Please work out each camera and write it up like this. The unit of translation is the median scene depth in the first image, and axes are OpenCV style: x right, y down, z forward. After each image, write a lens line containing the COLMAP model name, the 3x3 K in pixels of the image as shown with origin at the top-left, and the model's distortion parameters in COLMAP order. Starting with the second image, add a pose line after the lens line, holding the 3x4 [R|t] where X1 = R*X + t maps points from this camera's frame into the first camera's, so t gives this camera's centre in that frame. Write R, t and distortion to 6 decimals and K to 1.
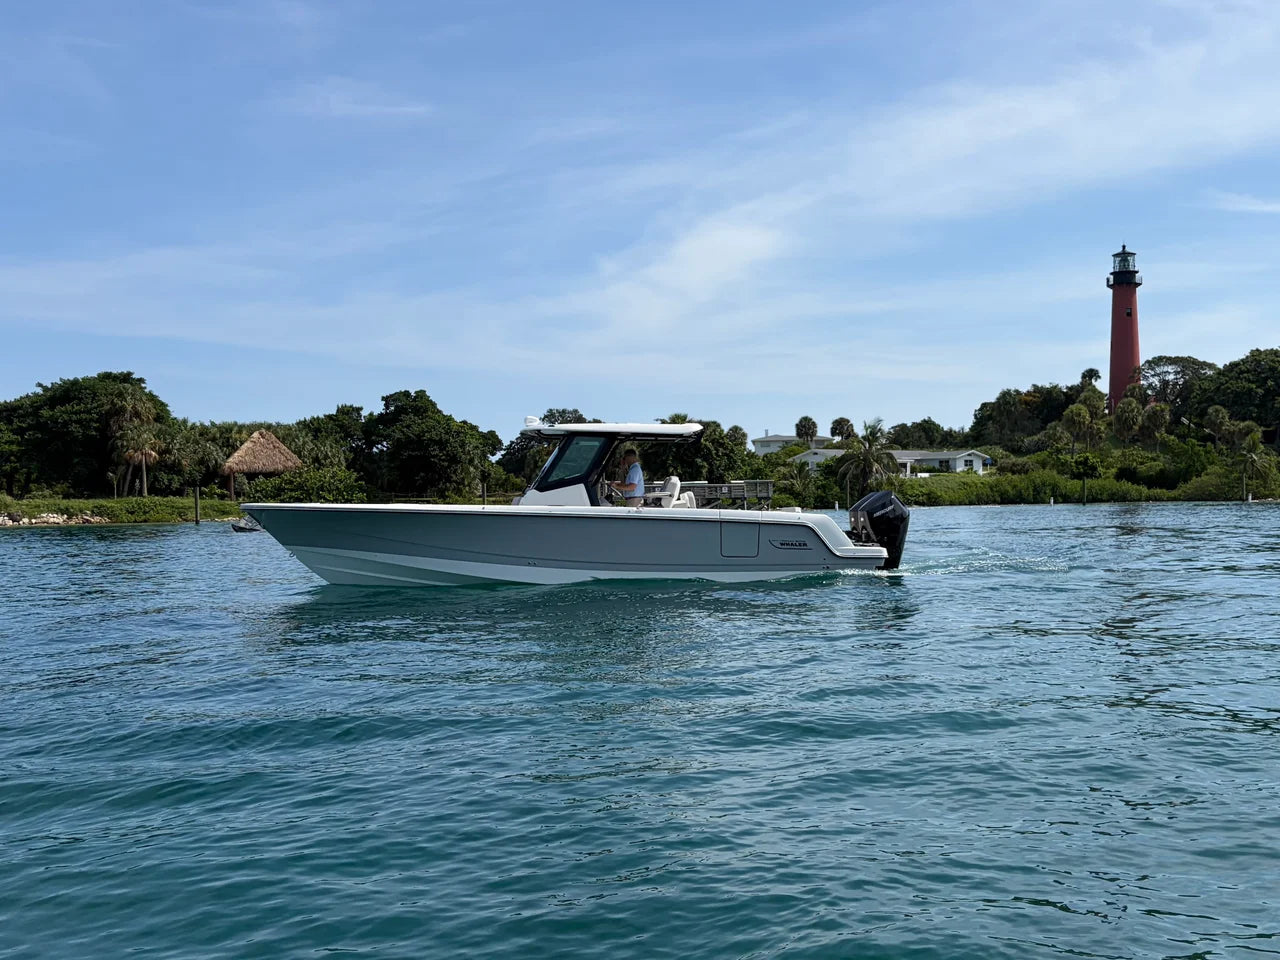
lens RADIAL K [[1653.0, 0, 735.7], [0, 1653.0, 523.6], [0, 0, 1]] dist [0.306798, -1.427548]
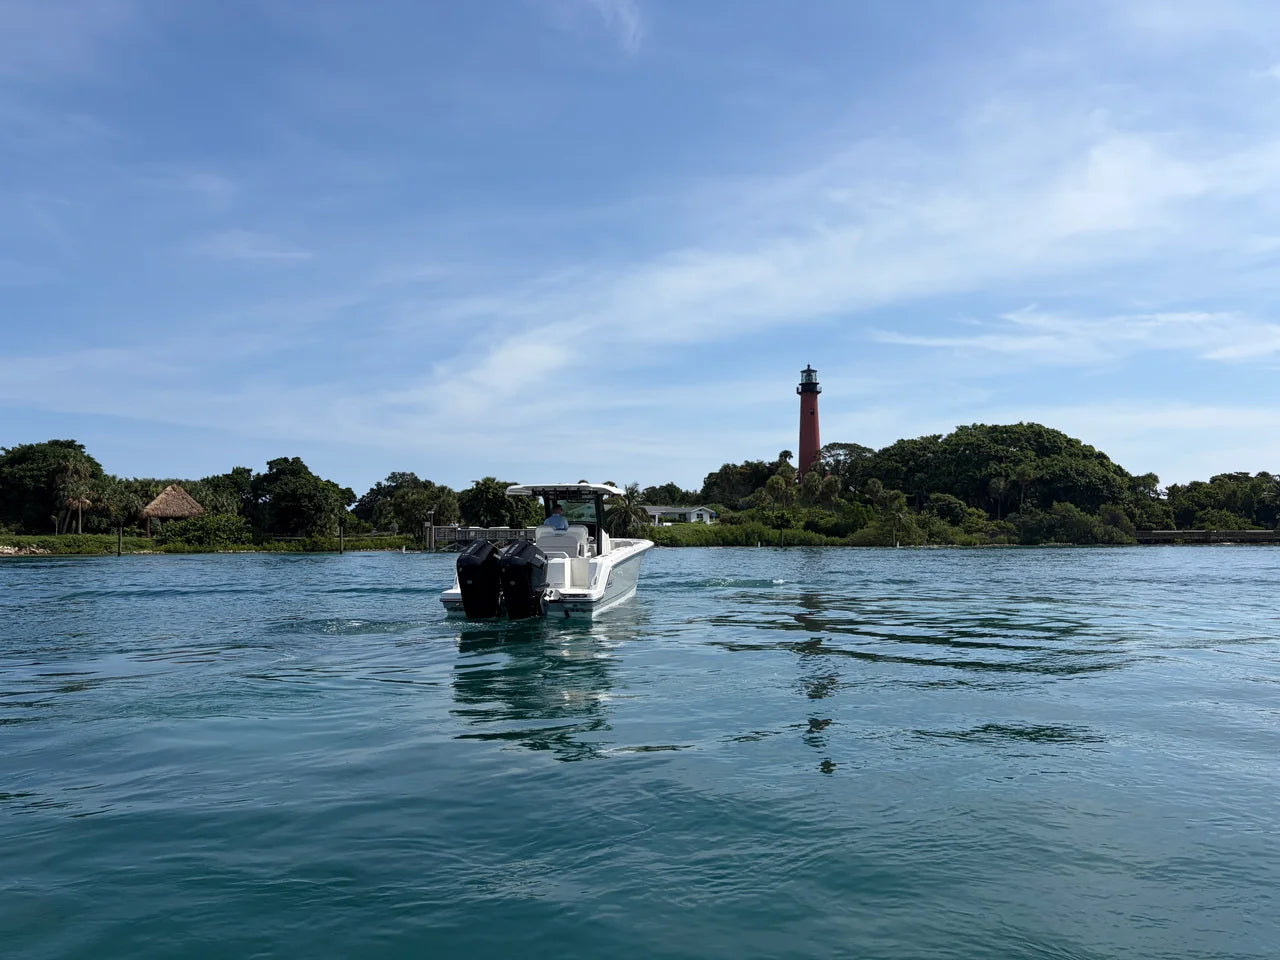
lens RADIAL K [[2010.2, 0, 659.6], [0, 2010.2, 555.4], [0, 0, 1]] dist [0.126383, -0.096272]
pose [[0.997198, 0.011986, 0.073835, -0.016473], [-0.010825, 0.999812, -0.016105, 0.022763], [-0.074014, 0.015261, 0.997140, -0.656276]]
